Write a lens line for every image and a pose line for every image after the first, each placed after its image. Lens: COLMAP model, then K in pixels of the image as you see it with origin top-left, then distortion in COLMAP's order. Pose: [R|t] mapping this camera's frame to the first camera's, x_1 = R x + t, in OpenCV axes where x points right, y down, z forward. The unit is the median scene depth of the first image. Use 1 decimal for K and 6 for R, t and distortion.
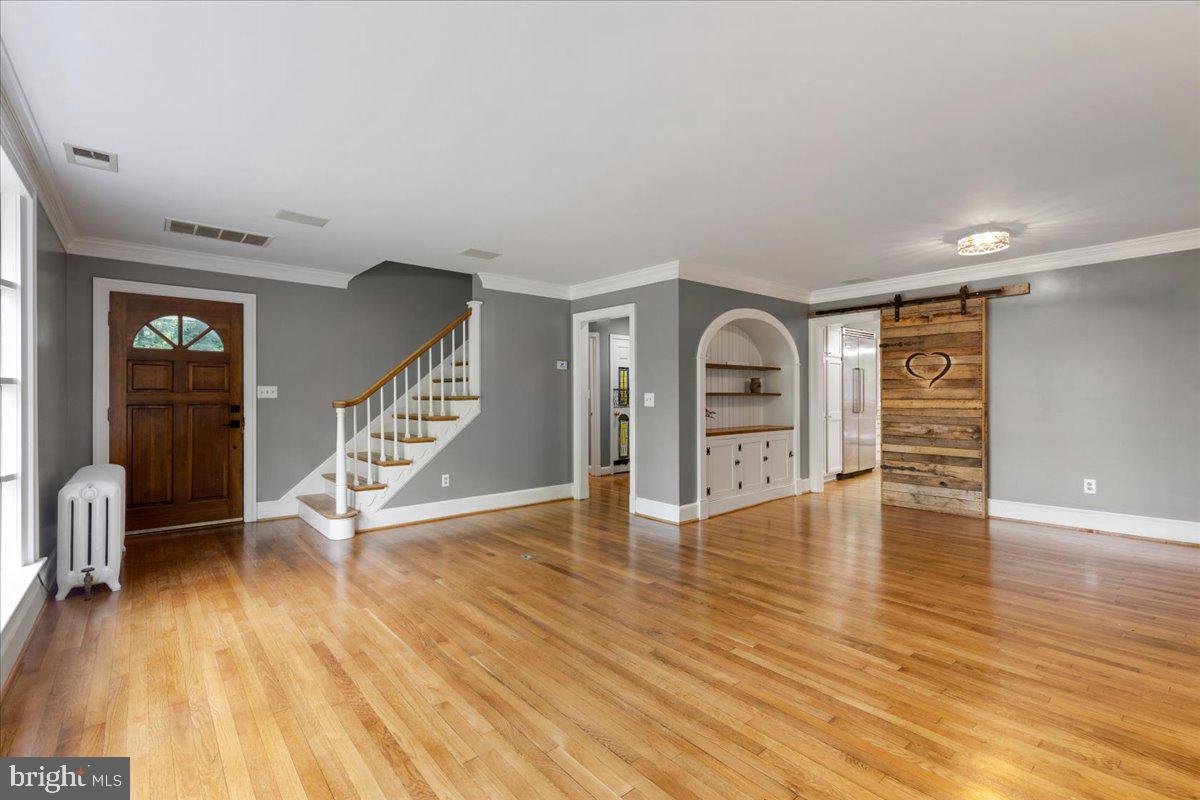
lens RADIAL K [[537.8, 0, 606.6], [0, 537.8, 395.9], [0, 0, 1]] dist [0.002207, 0.000462]
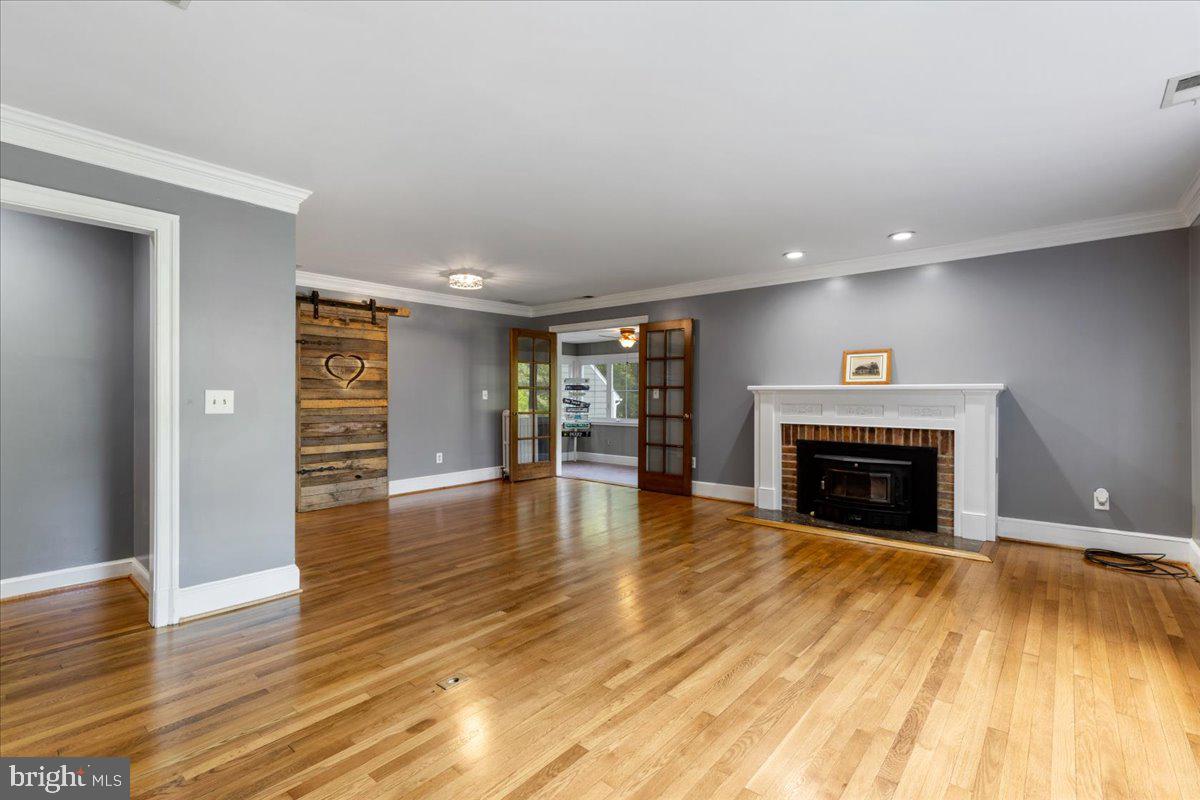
lens RADIAL K [[537.8, 0, 607.4], [0, 537.8, 394.1], [0, 0, 1]] dist [0.002207, 0.000462]
pose [[-0.153448, 0.004413, 0.988147, -0.532968], [0.002239, 0.999989, -0.004118, 0.002241], [-0.988154, 0.001580, -0.153456, 0.678506]]
